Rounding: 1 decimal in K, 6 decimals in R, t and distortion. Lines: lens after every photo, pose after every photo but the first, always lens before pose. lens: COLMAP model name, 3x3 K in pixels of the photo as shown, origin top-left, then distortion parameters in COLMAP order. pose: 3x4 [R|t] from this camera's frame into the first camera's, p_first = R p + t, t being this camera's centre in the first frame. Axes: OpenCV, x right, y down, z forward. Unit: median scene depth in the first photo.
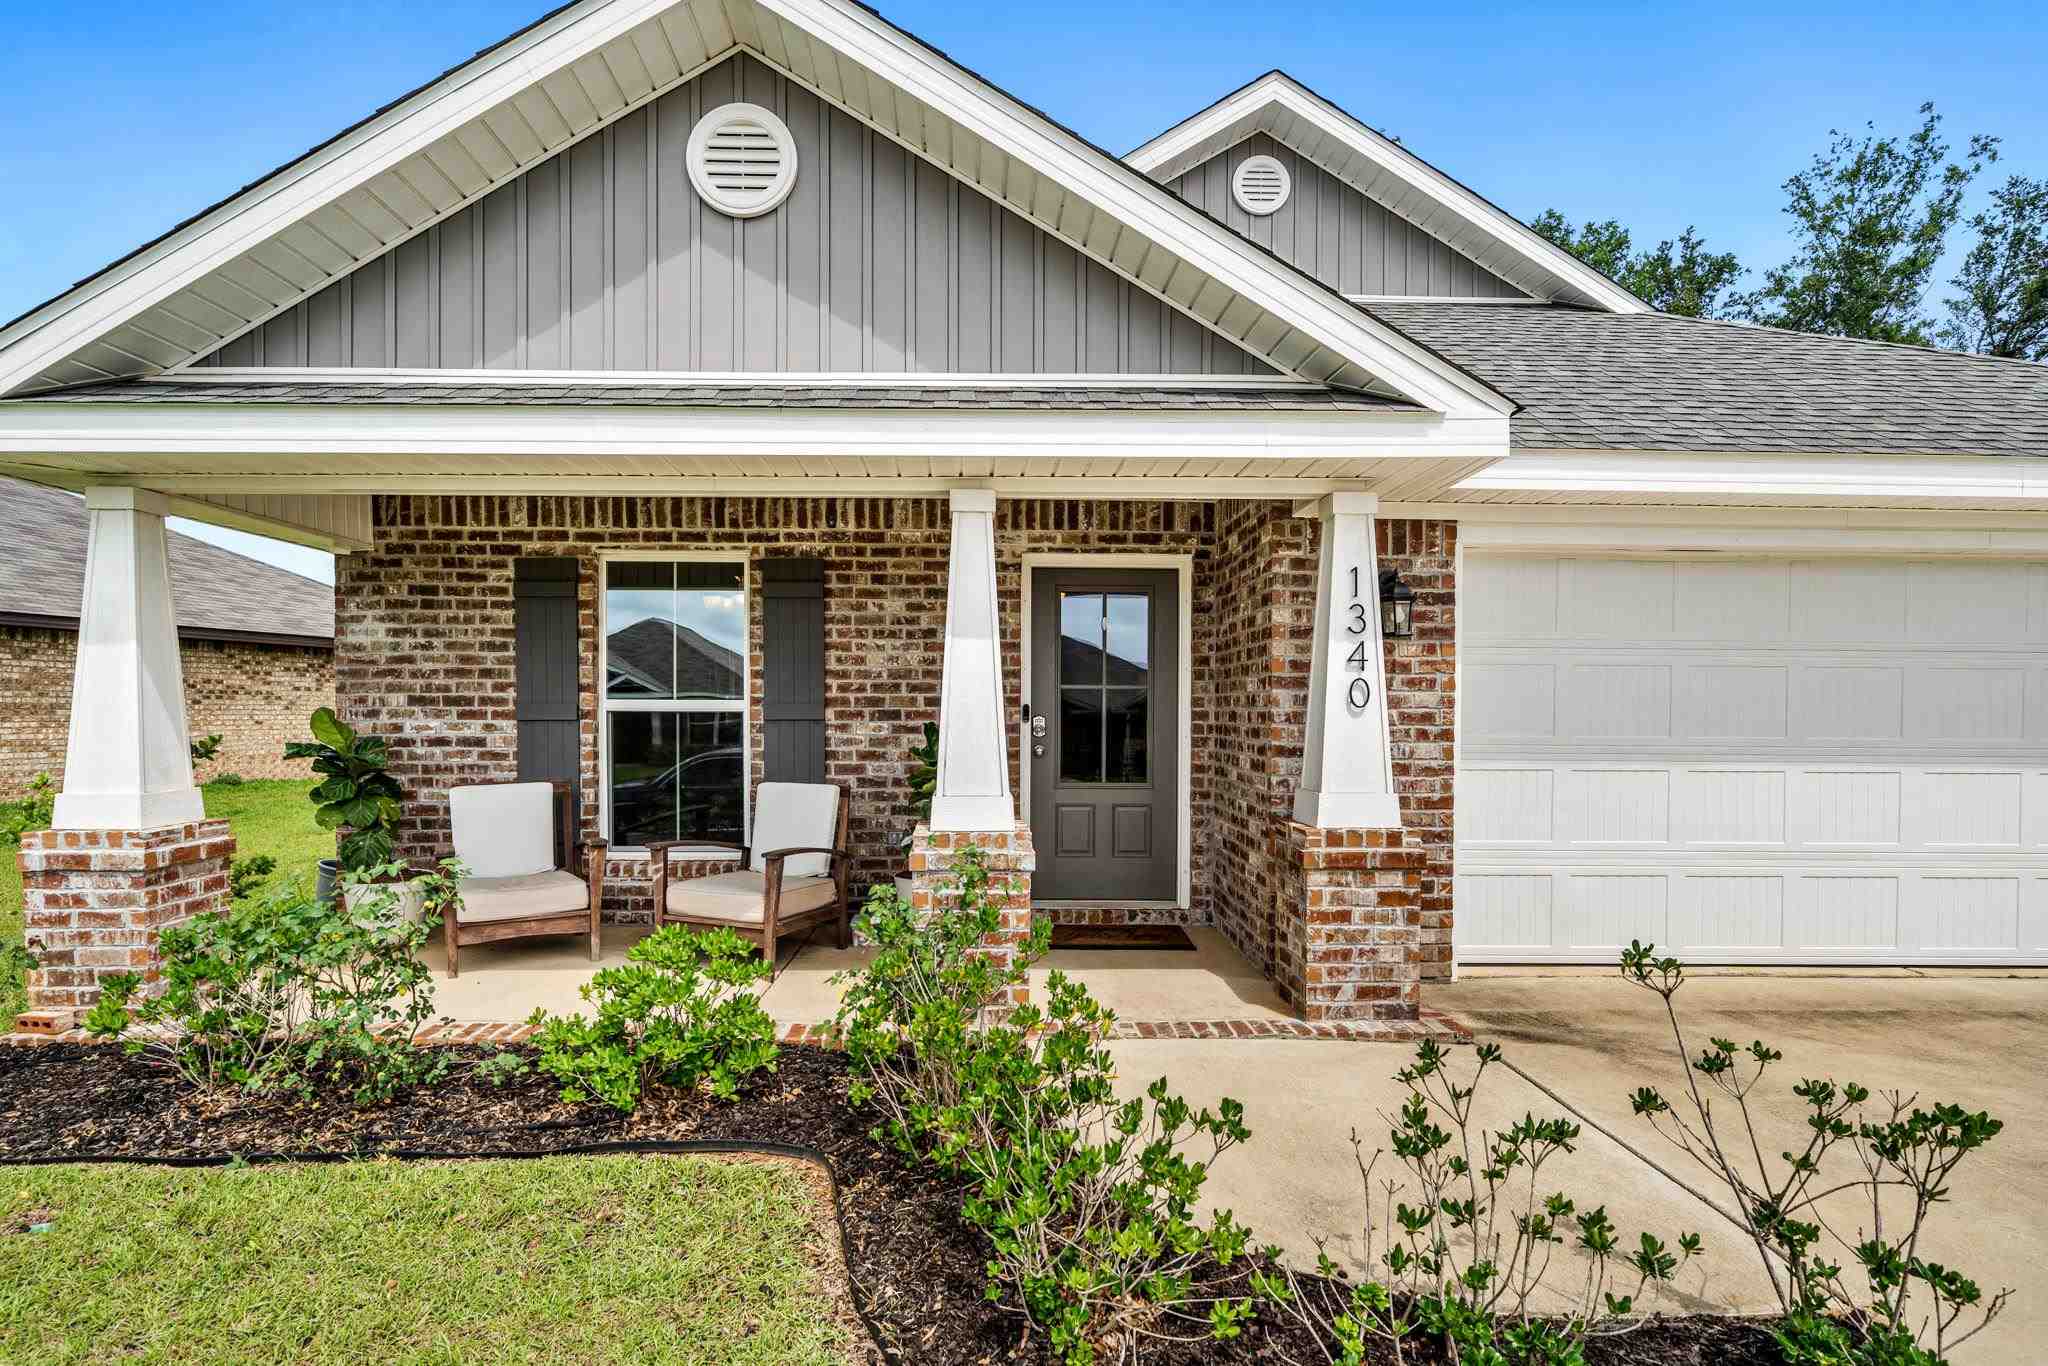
lens RADIAL K [[997.2, 0, 1019.4], [0, 997.2, 694.4], [0, 0, 1]] dist [-0.004767, 0.000363]
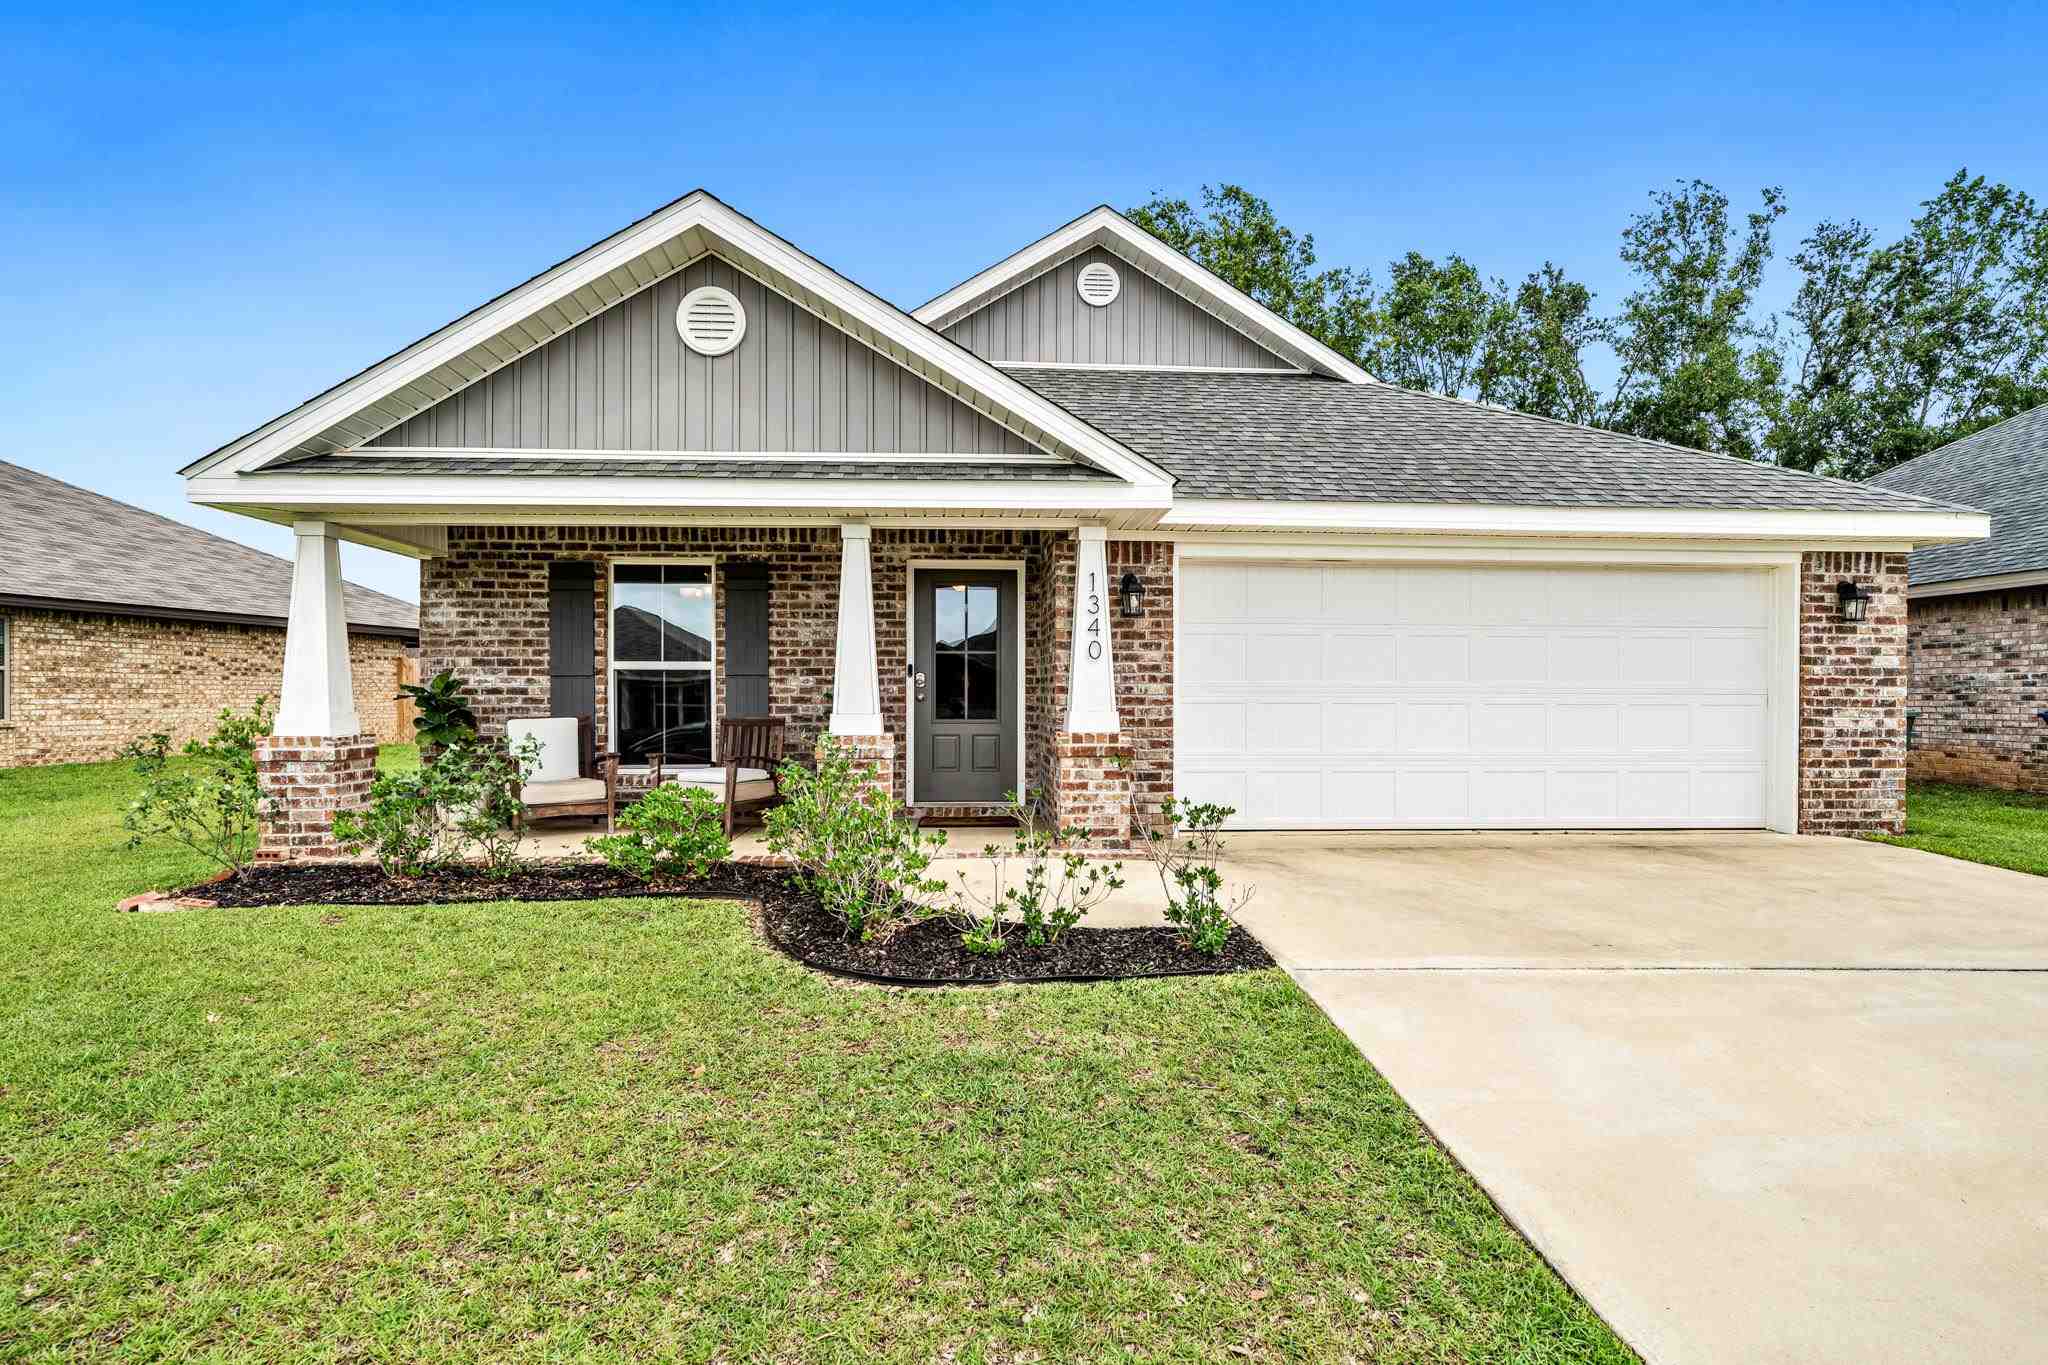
lens RADIAL K [[997.2, 0, 1030.6], [0, 997.2, 669.2], [0, 0, 1]] dist [-0.004767, 0.000363]
pose [[0.999047, -0.002851, 0.043565, 0.121421], [0.003390, 0.999919, -0.012309, 0.036745], [-0.043527, 0.012444, 0.998975, -0.458340]]
